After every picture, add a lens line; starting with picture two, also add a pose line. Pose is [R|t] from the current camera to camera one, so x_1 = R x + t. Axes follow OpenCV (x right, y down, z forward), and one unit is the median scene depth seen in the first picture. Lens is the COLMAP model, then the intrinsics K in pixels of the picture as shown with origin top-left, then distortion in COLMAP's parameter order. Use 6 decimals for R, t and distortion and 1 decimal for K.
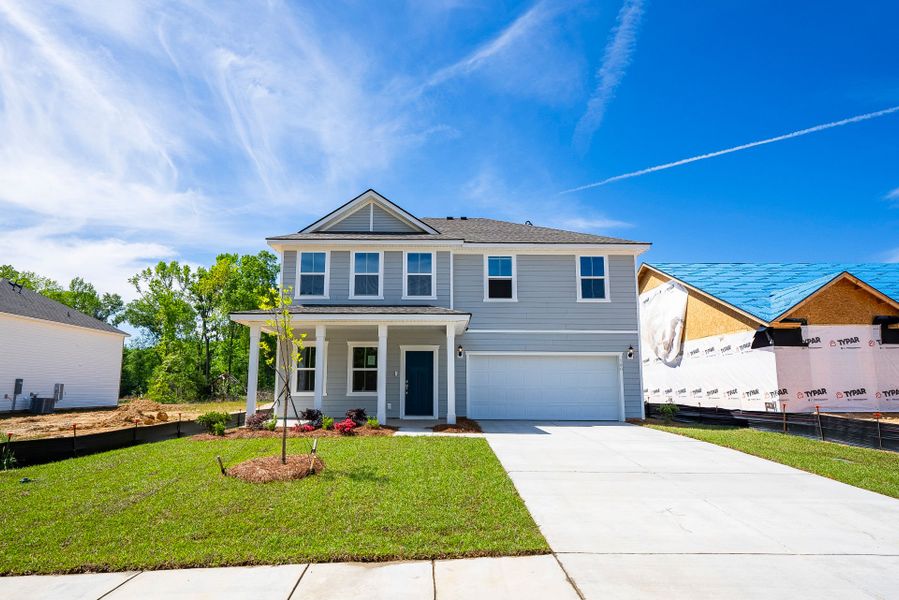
lens RADIAL K [[499.6, 0, 447.3], [0, 499.6, 292.1], [0, 0, 1]] dist [0.005858, 0.001599]
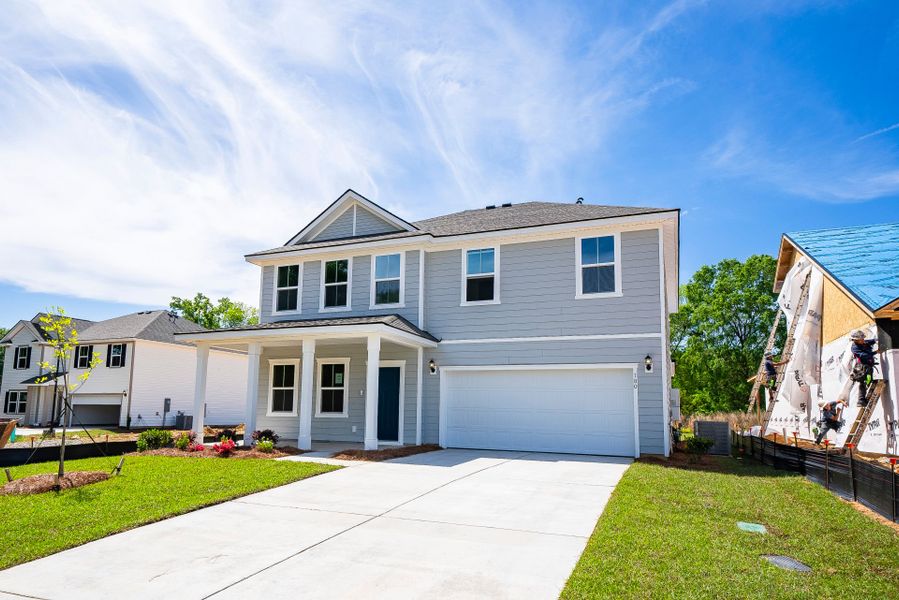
lens RADIAL K [[585.9, 0, 446.2], [0, 585.9, 318.1], [0, 0, 1]] dist [0.006019, 0.002763]
pose [[0.906722, -0.053700, -0.418296, 0.249996], [0.065643, 0.997742, 0.014205, 0.012839], [0.416588, -0.040338, 0.908200, 0.060715]]
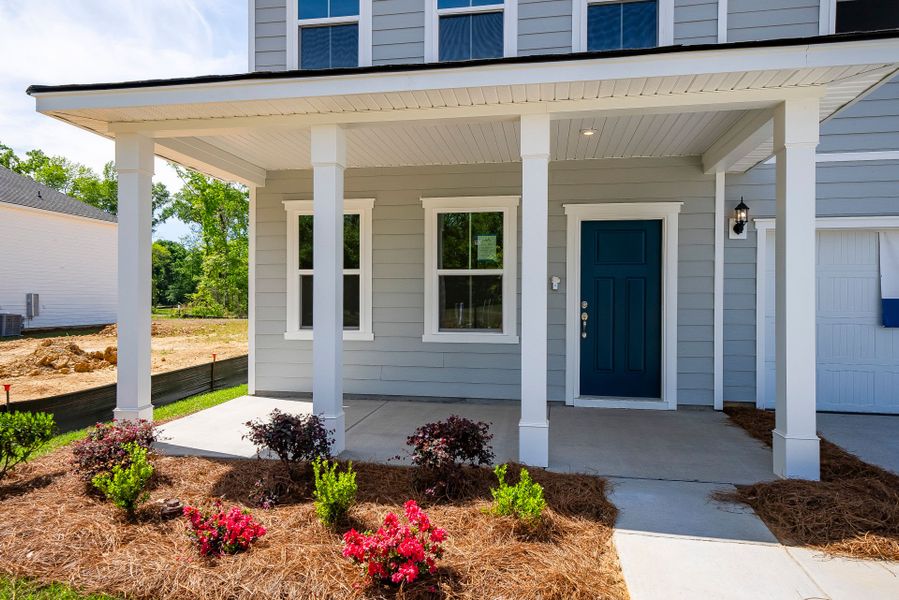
lens RADIAL K [[585.9, 0, 446.2], [0, 585.9, 318.1], [0, 0, 1]] dist [0.006019, 0.002763]
pose [[0.982568, 0.011506, -0.185545, -0.052115], [0.031136, 0.973798, 0.225271, 0.046051], [0.183276, -0.227122, 0.956465, 0.295236]]
